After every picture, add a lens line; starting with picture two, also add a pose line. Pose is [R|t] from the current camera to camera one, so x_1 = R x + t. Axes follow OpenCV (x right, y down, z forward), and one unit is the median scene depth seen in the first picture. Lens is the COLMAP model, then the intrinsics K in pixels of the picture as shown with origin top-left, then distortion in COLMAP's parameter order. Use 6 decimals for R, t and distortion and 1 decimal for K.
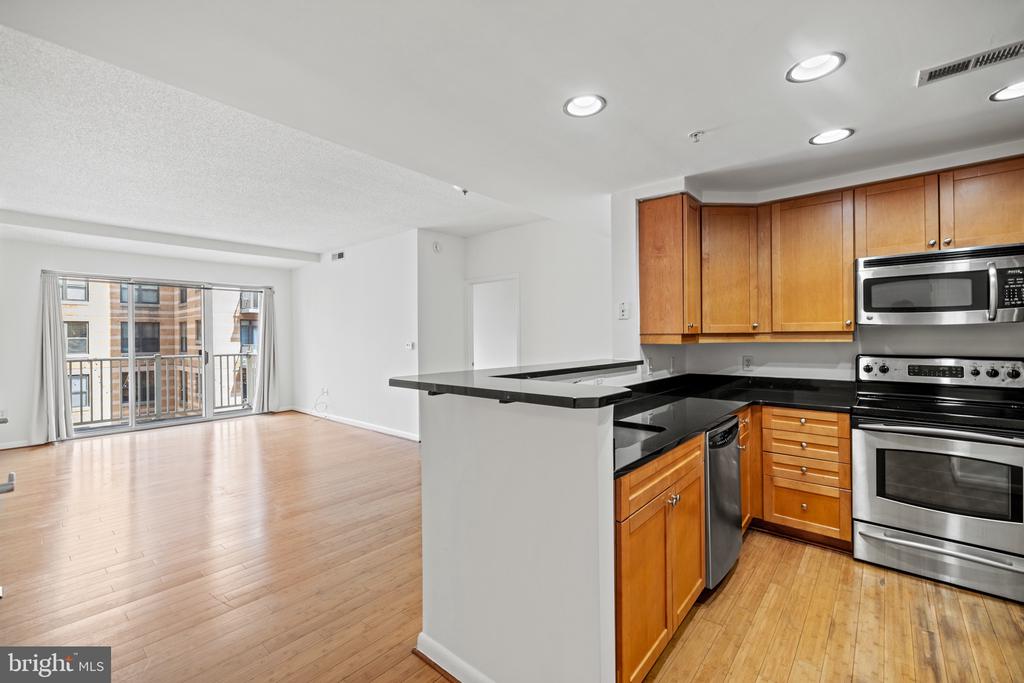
lens RADIAL K [[445.2, 0, 507.6], [0, 445.2, 335.2], [0, 0, 1]] dist [0.003130, 0.000015]
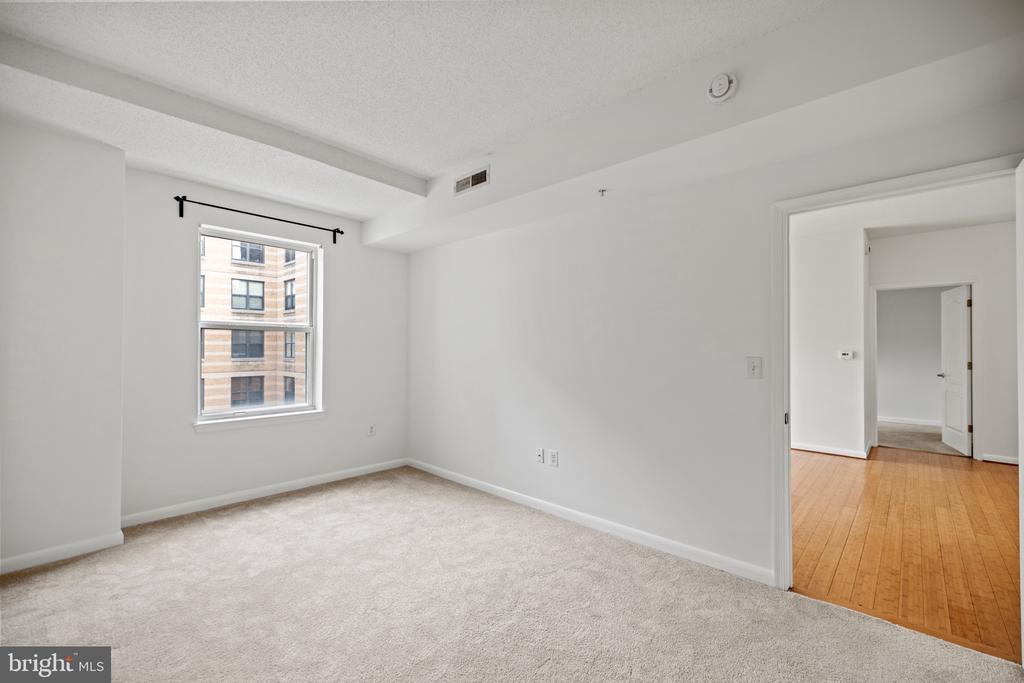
lens RADIAL K [[443.5, 0, 485.7], [0, 443.5, 333.0], [0, 0, 1]] dist [-0.003958, 0.000618]
pose [[0.998989, 0.006555, -0.044464, -1.765476], [-0.007588, 0.999704, -0.023096, 0.009523], [0.044300, 0.023410, 0.998744, 0.094501]]
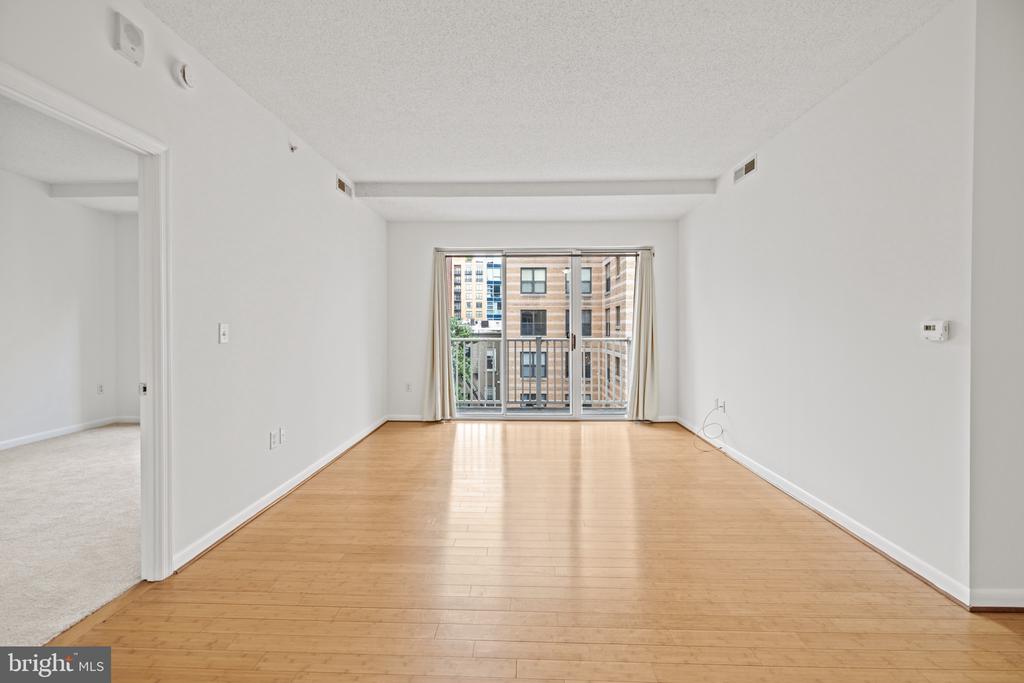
lens RADIAL K [[443.5, 0, 511.7], [0, 443.5, 331.3], [0, 0, 1]] dist [-0.003958, 0.000618]
pose [[0.637876, 0.018903, -0.769907, -0.309976], [-0.005446, 0.999784, 0.020035, 0.037972], [0.770119, -0.008587, 0.637842, 0.952102]]
